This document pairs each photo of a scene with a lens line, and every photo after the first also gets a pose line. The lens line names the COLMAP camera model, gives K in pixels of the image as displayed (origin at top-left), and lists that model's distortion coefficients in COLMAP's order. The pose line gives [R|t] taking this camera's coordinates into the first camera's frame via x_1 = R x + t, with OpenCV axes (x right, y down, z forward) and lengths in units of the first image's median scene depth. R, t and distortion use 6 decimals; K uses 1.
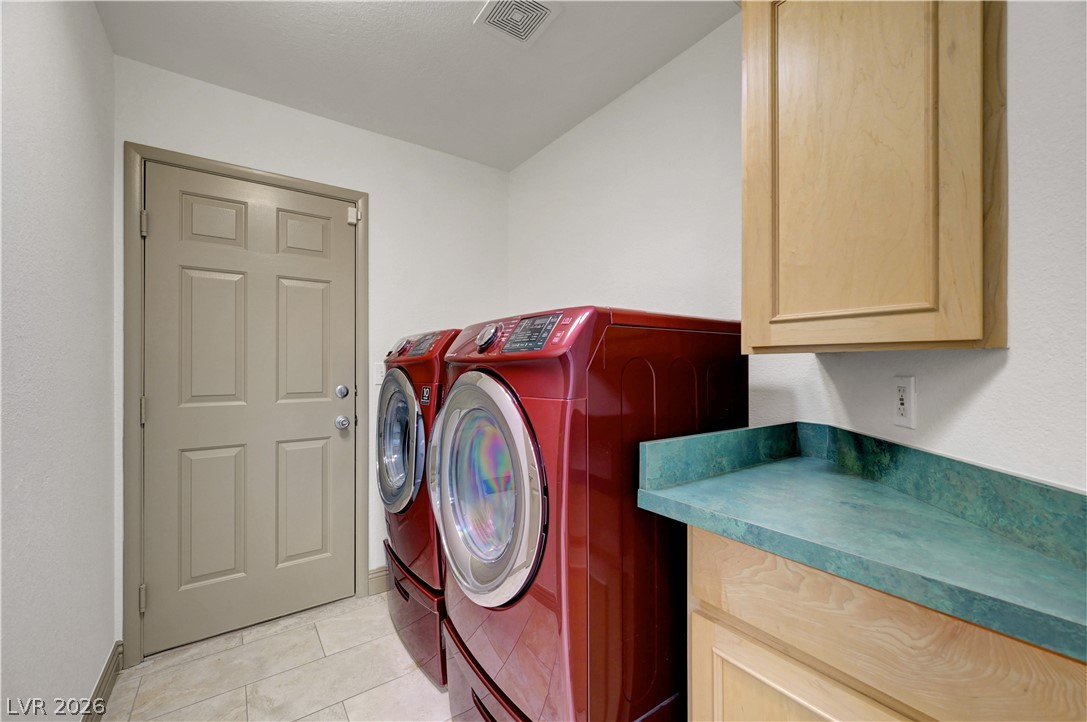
lens RADIAL K [[443.5, 0, 551.3], [0, 443.5, 366.2], [0, 0, 1]] dist [-0.000825, -0.000049]
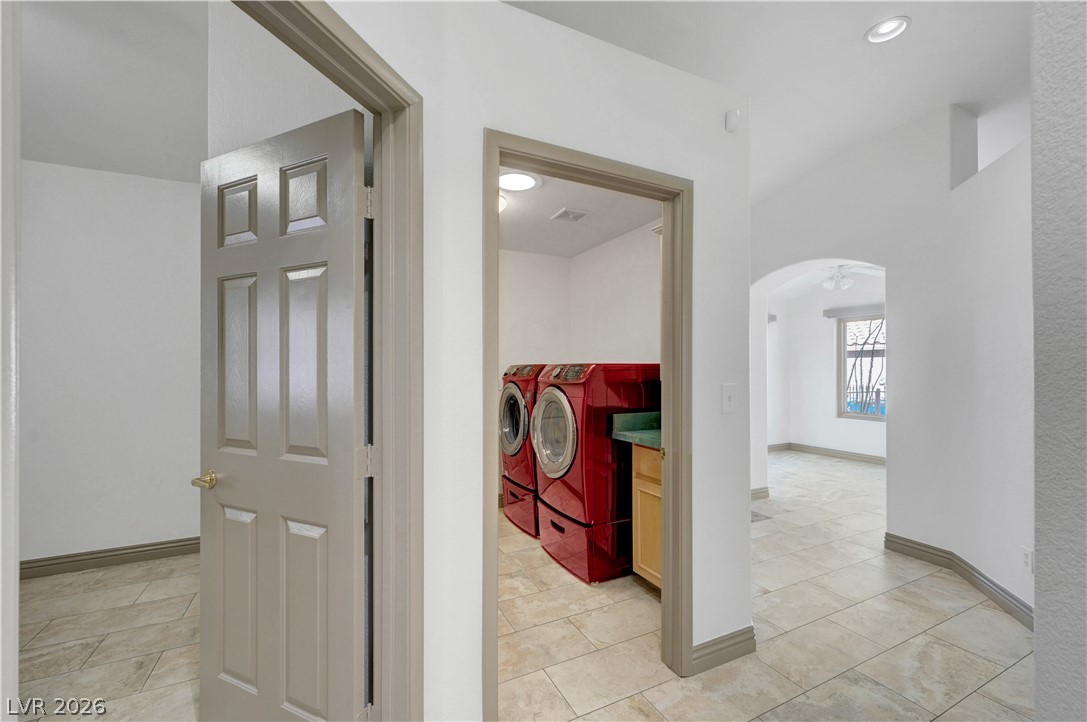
lens RADIAL K [[443.5, 0, 551.3], [0, 443.5, 366.2], [0, 0, 1]] dist [-0.000825, -0.000049]
pose [[0.988108, -0.003849, -0.153713, 0.186220], [0.002913, 0.999976, -0.006315, -0.080489], [0.153734, 0.005792, 0.988095, -1.338438]]
